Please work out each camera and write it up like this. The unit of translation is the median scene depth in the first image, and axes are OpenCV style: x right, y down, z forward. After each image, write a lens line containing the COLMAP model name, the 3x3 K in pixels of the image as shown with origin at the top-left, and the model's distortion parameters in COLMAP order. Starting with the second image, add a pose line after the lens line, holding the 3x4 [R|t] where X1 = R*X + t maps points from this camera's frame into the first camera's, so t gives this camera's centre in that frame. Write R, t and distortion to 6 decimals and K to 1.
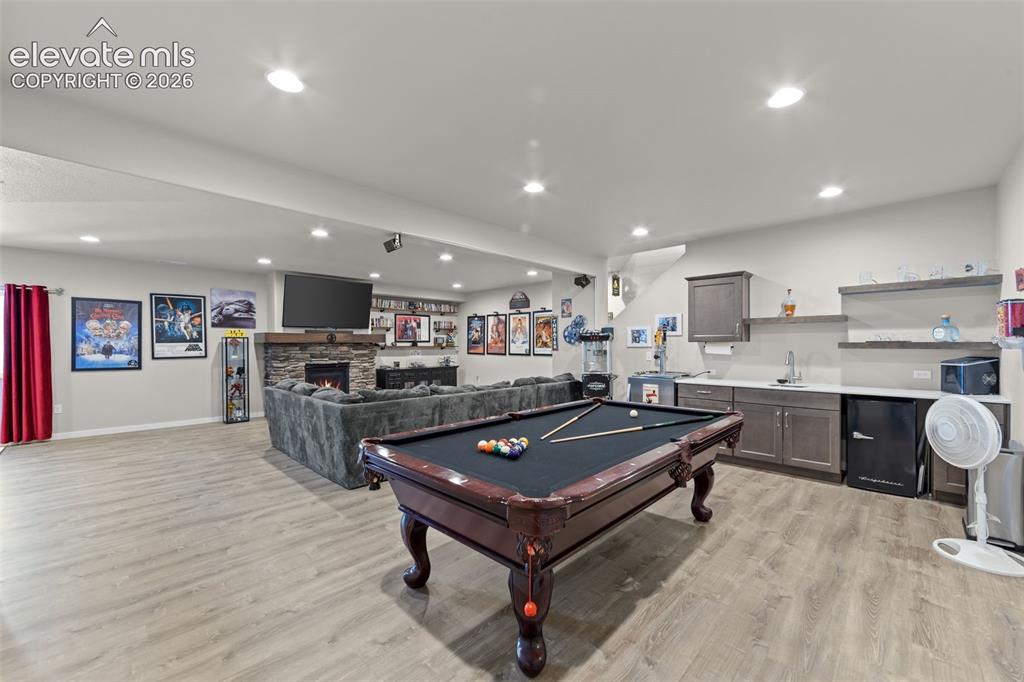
lens RADIAL K [[411.2, 0, 512.1], [0, 411.2, 329.7], [0, 0, 1]] dist [-0.001685, -0.000099]
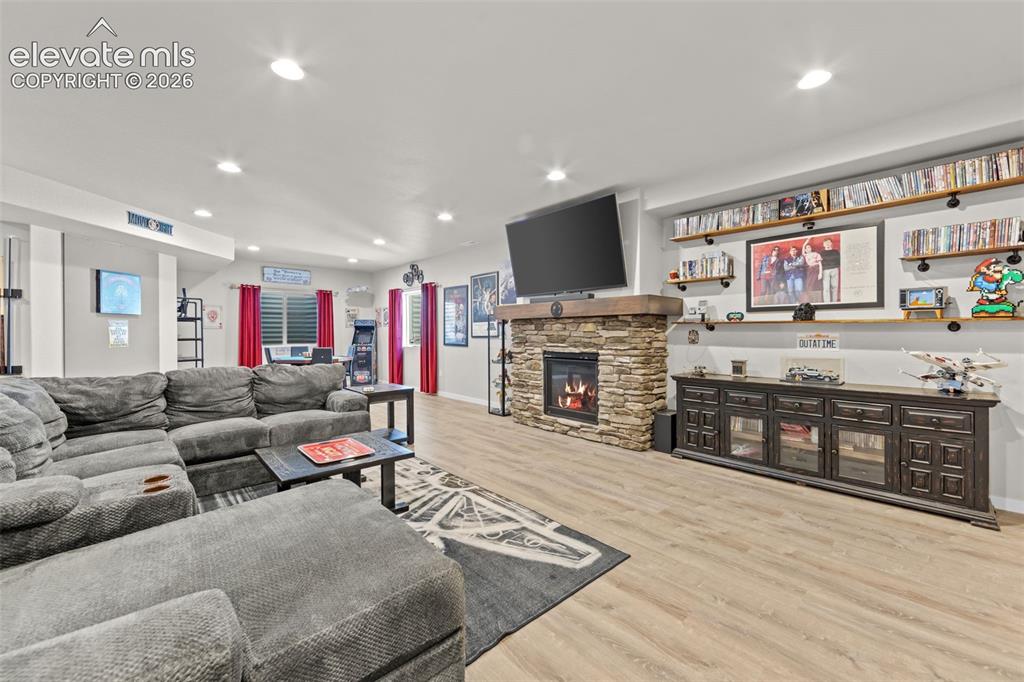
lens RADIAL K [[411.2, 0, 512.1], [0, 411.2, 329.7], [0, 0, 1]] dist [-0.001685, -0.000099]
pose [[-0.055916, -0.003604, -0.998429, 0.129957], [0.037780, 0.999270, -0.005723, 0.042139], [0.997720, -0.038041, -0.055739, 0.804321]]
